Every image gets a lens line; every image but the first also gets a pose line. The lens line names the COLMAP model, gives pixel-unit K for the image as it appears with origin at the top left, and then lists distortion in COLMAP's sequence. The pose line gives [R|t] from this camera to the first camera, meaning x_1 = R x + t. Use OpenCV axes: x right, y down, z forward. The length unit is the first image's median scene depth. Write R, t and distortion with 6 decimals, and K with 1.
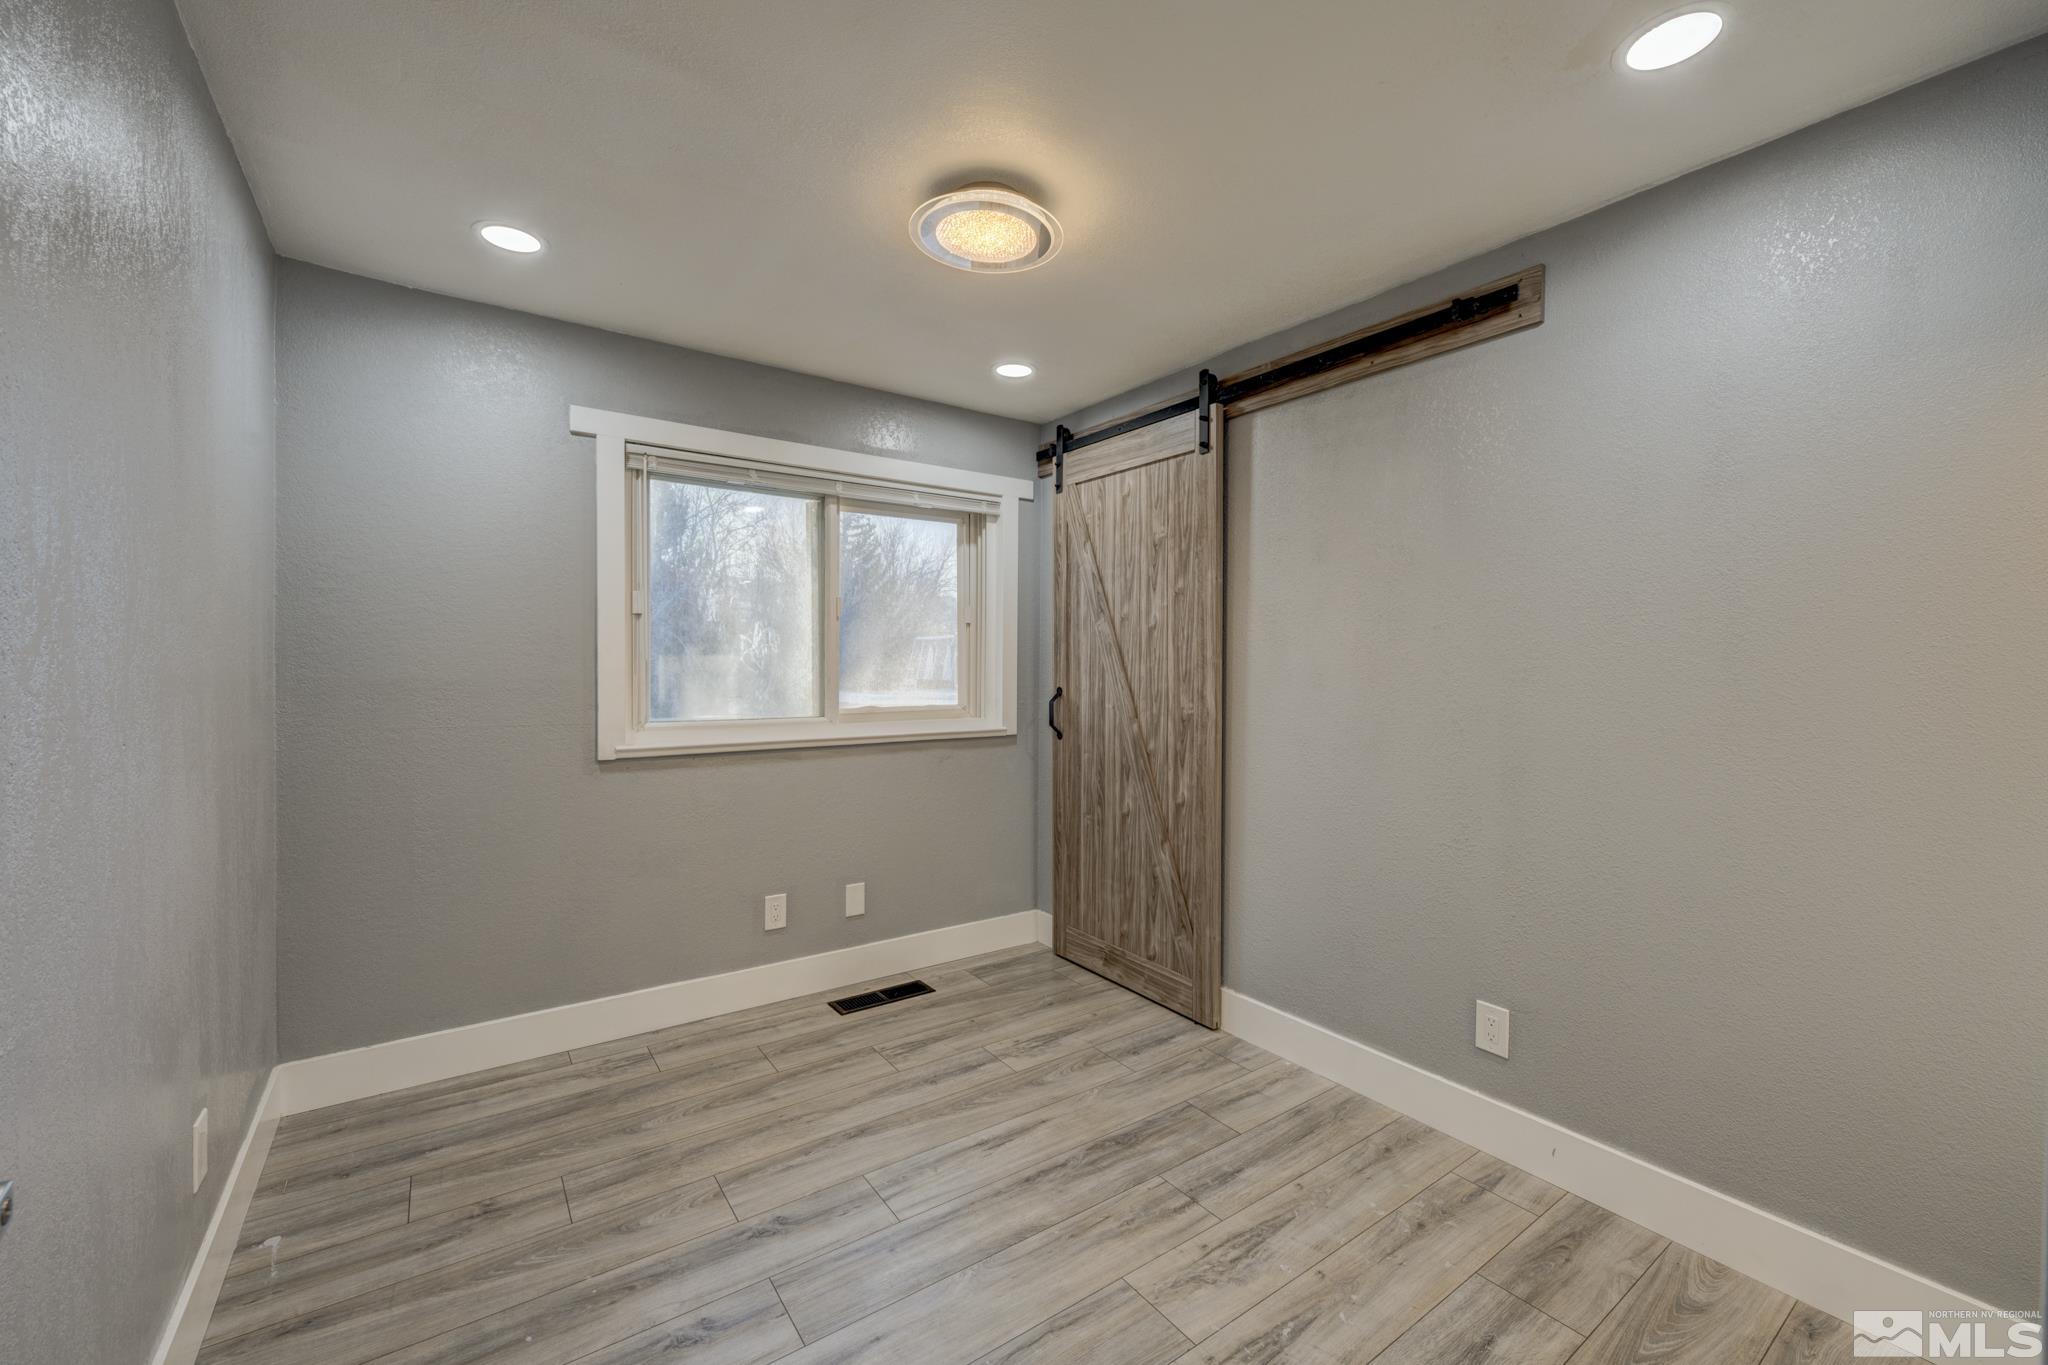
lens RADIAL K [[818.8, 0, 1034.4], [0, 818.8, 686.1], [0, 0, 1]] dist [-0.001709, -0.000449]
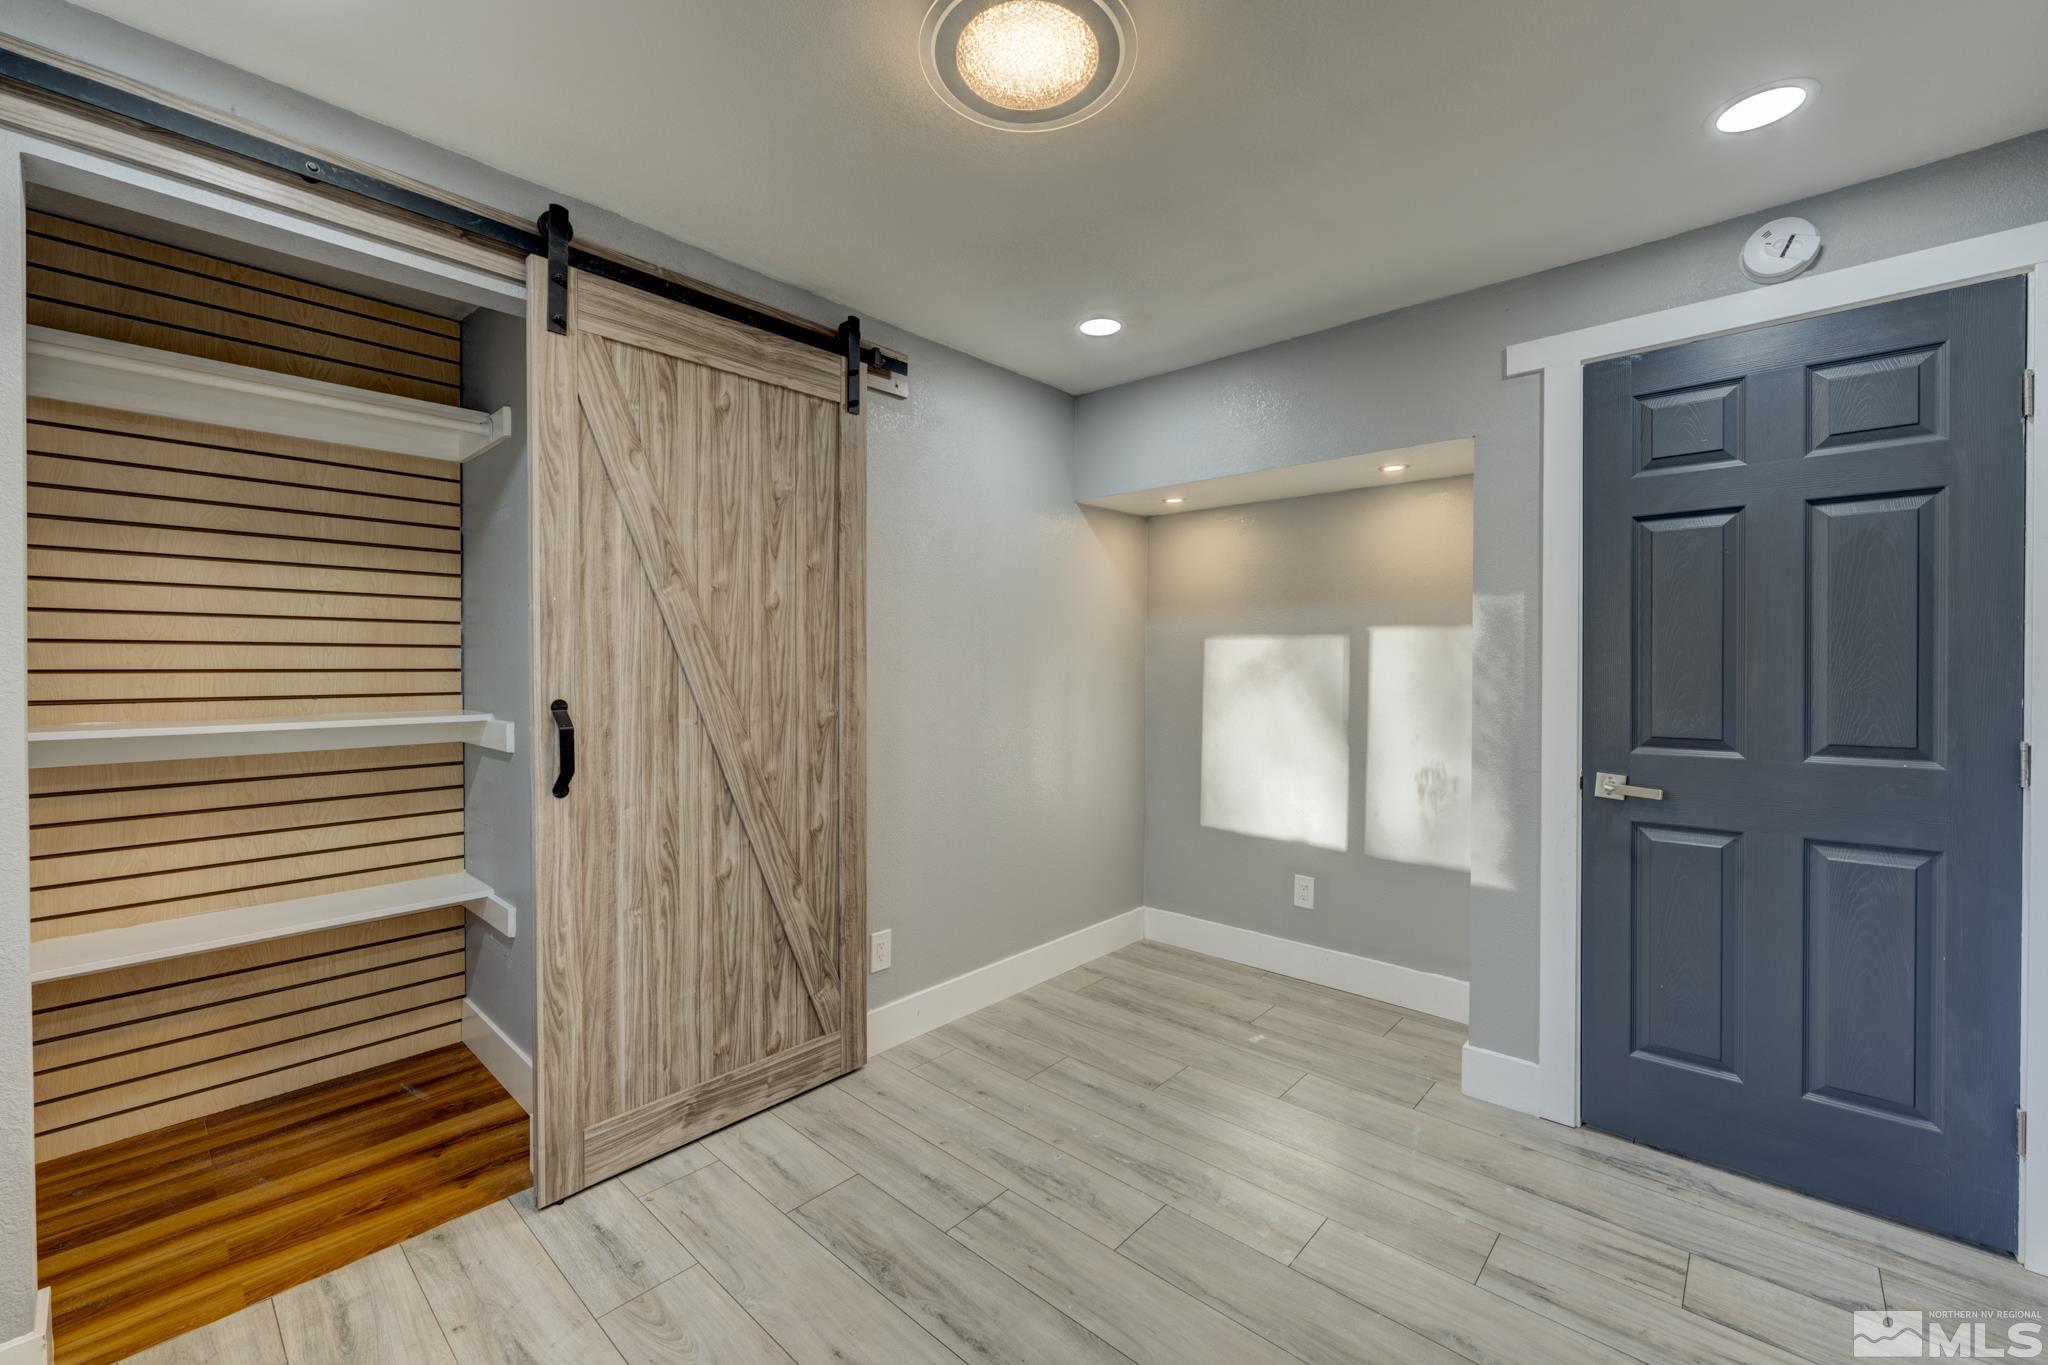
lens RADIAL K [[818.8, 0, 1012.6], [0, 818.8, 648.0], [0, 0, 1]] dist [-0.001709, -0.000449]
pose [[-0.170084, -0.009745, 0.985381, -0.624968], [0.007189, 0.999912, 0.011129, -0.041319], [-0.985403, 0.008977, -0.169999, 0.910305]]
